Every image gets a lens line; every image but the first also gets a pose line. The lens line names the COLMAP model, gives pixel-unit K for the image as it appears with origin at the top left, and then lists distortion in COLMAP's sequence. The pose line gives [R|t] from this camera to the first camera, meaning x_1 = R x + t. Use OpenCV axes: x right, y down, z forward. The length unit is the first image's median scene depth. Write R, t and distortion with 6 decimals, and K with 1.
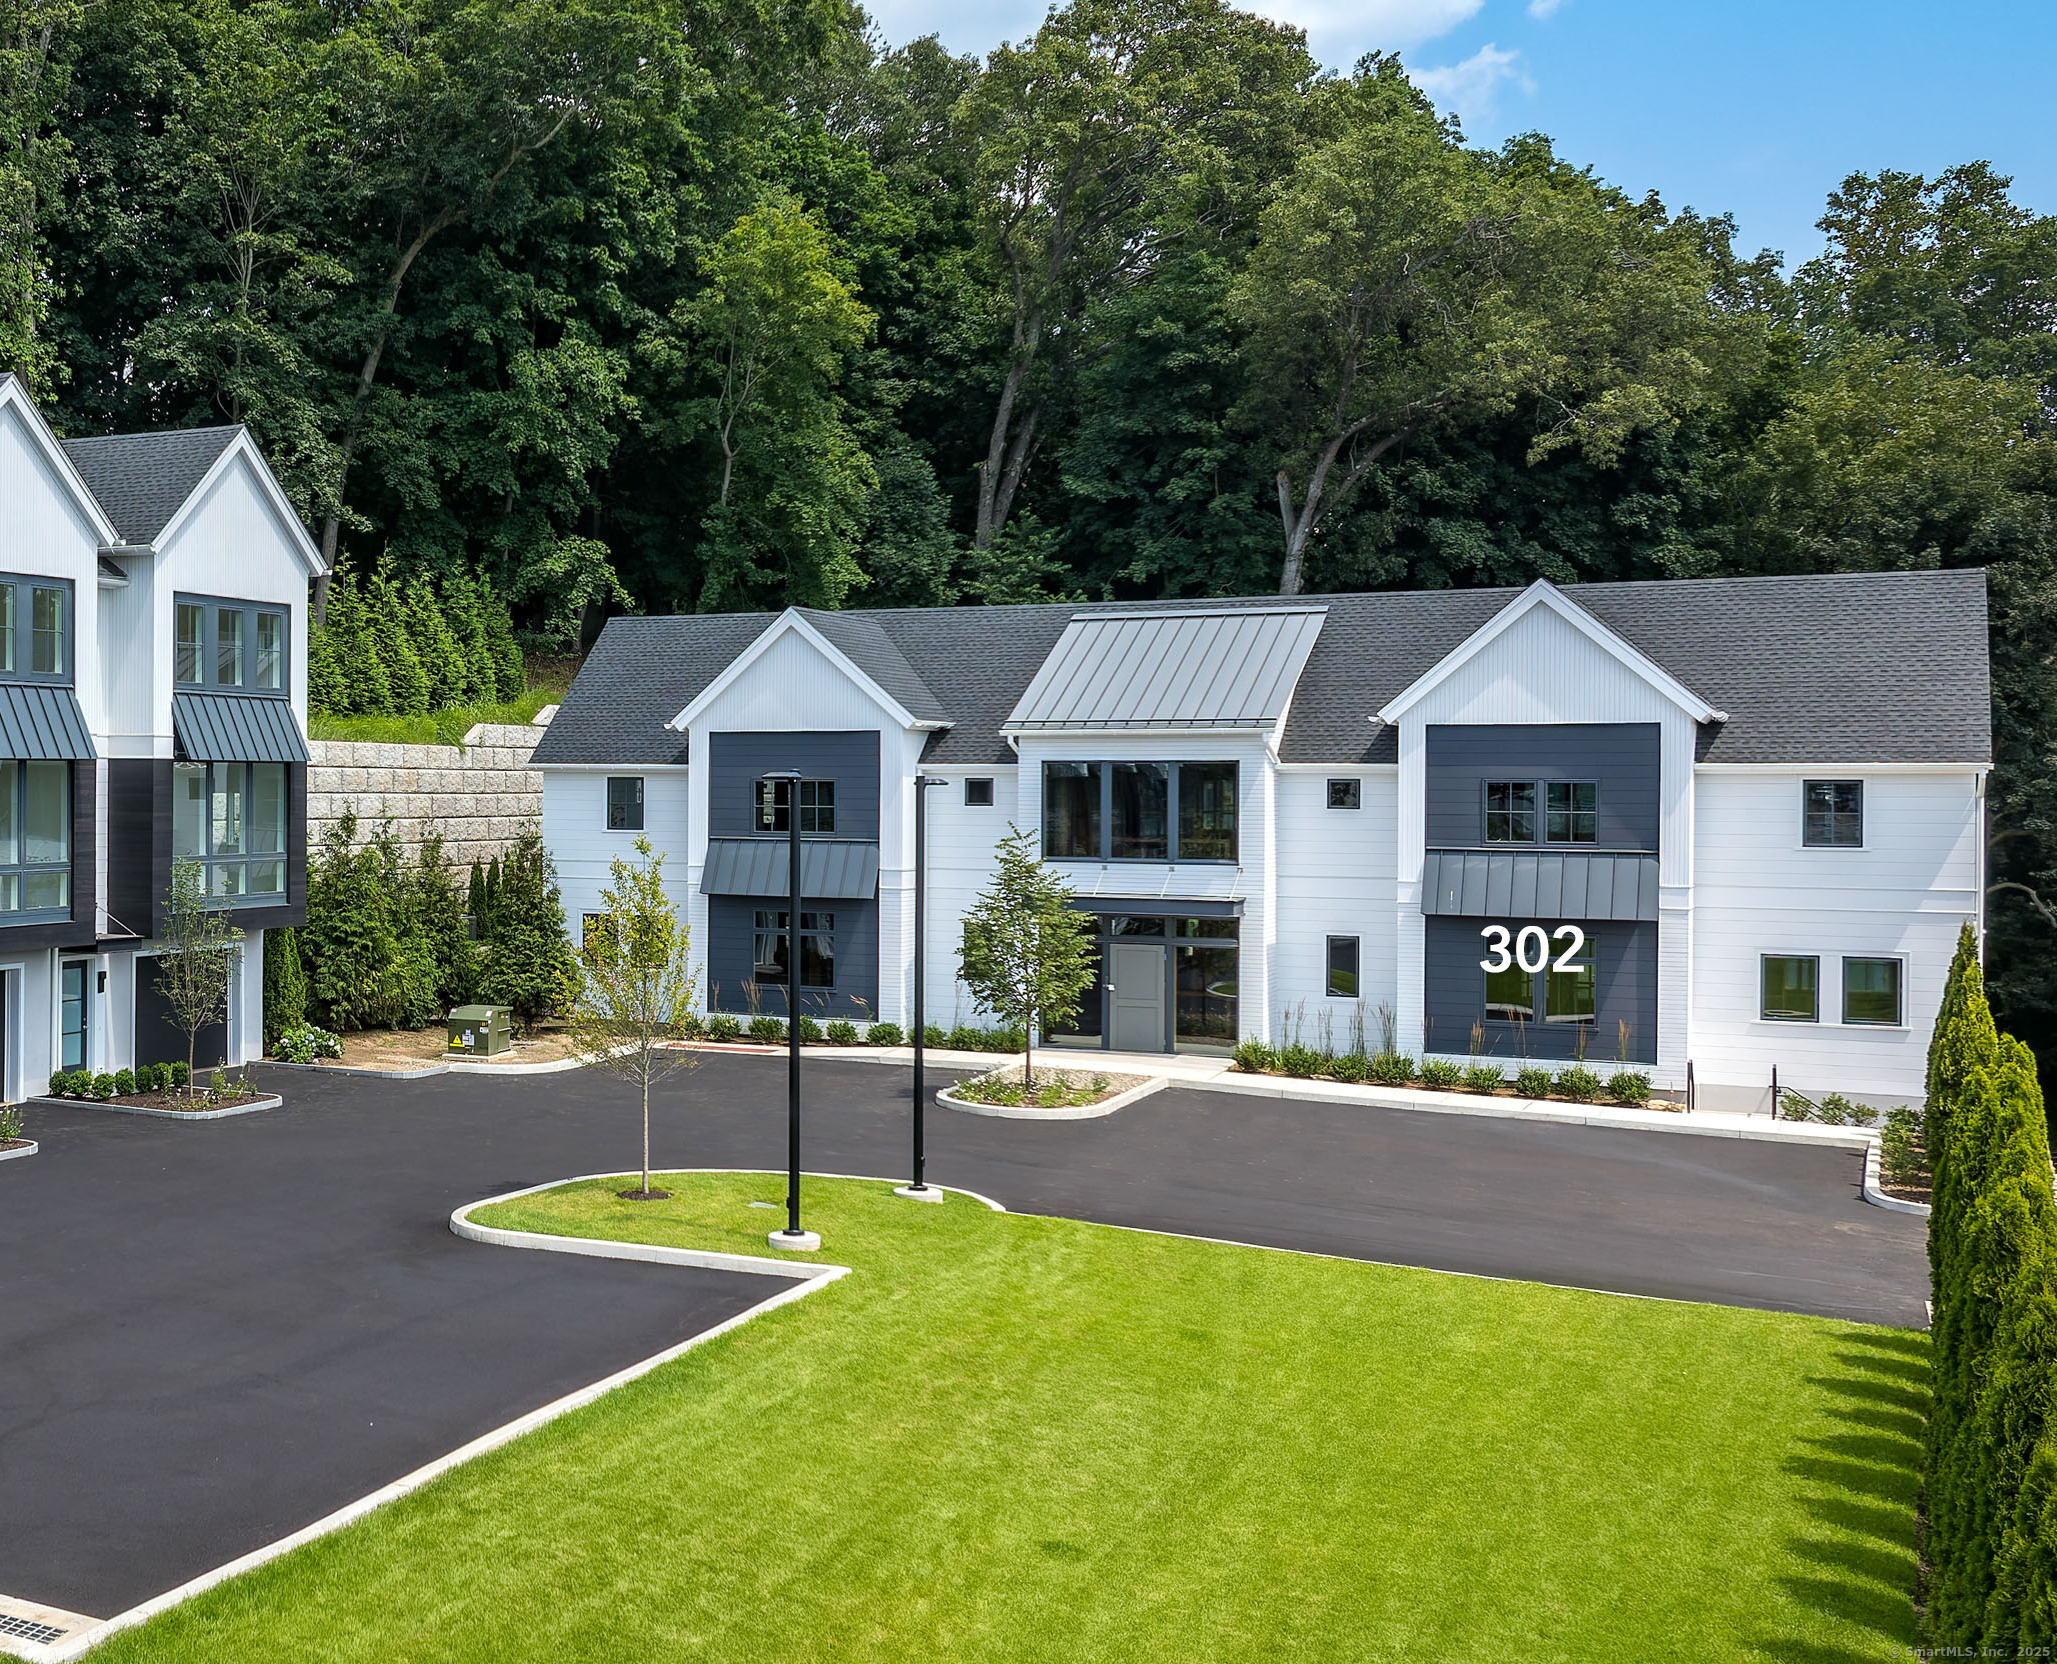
lens RADIAL K [[2455.7, 0, 359.1], [0, 2455.7, 820.2], [0, 0, 1]] dist [0.014540, -0.025811]
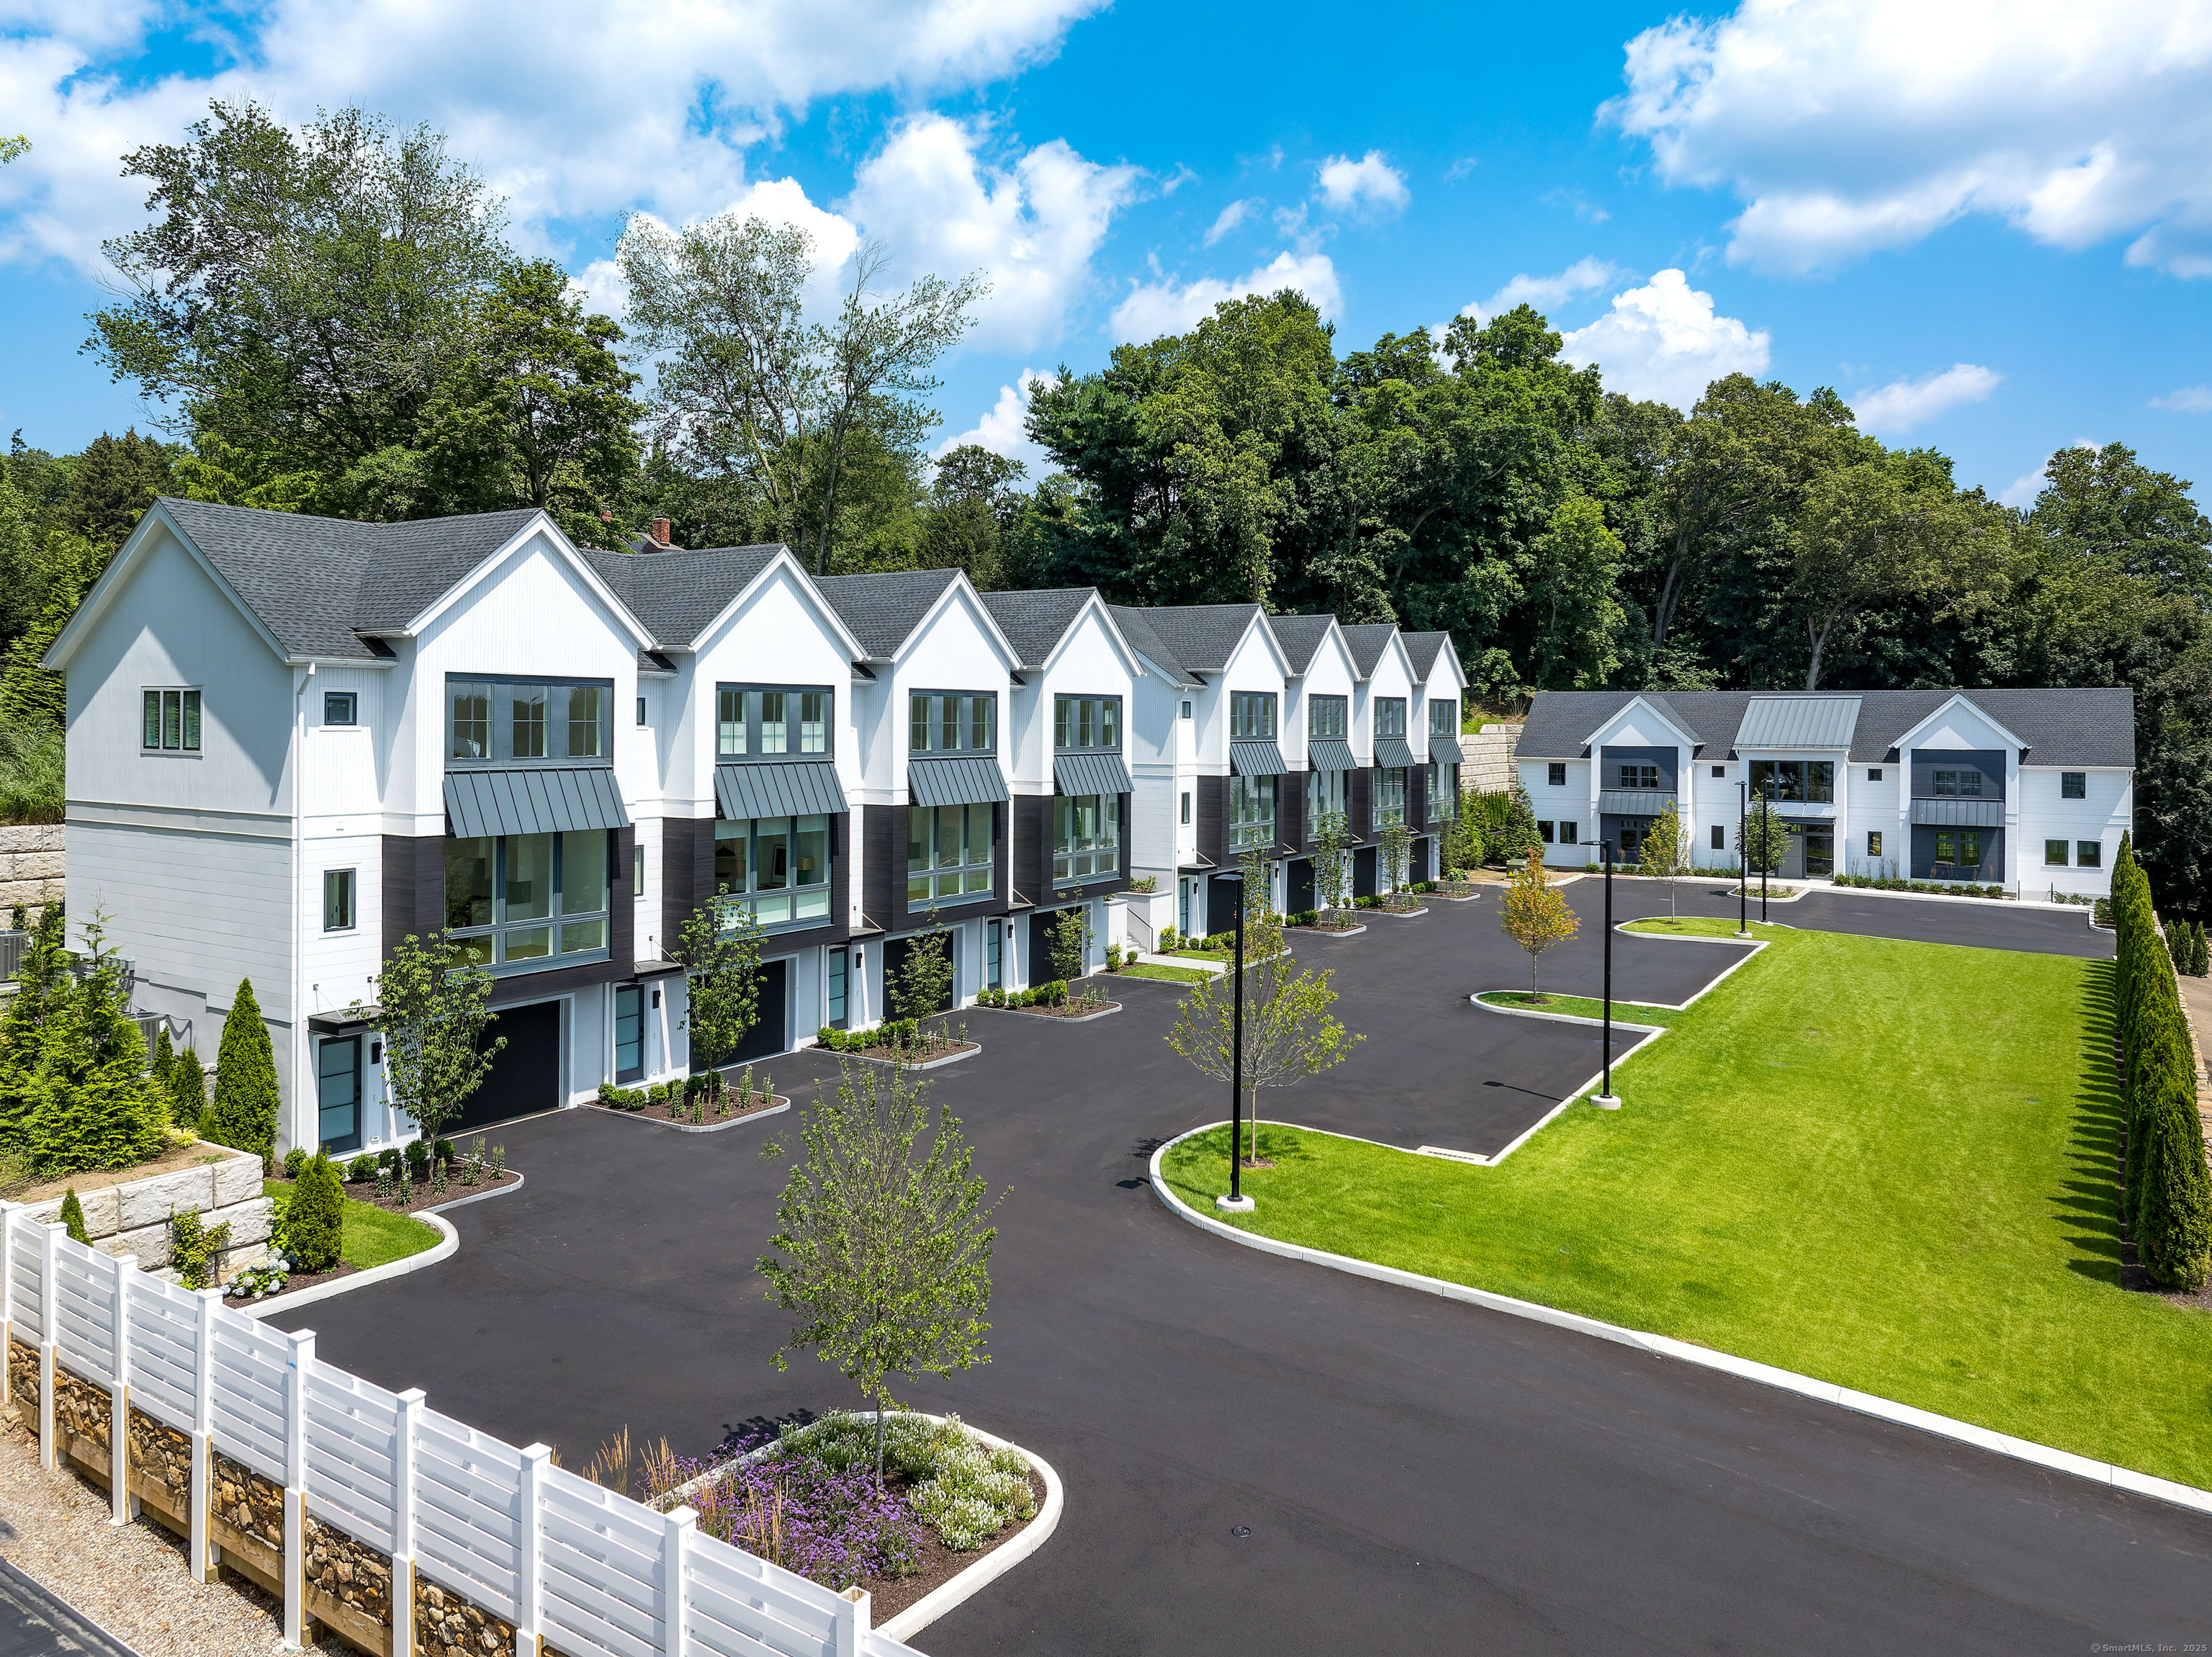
lens RADIAL K [[1528.1, 0, 1102.4], [0, 1528.1, 735.4], [0, 0, 1]] dist [-0.002758, -0.001570]
pose [[0.999939, 0.001191, -0.010958, -0.292004], [-0.001270, 0.999973, -0.007267, -0.030529], [0.010949, 0.007281, 0.999914, -0.444713]]
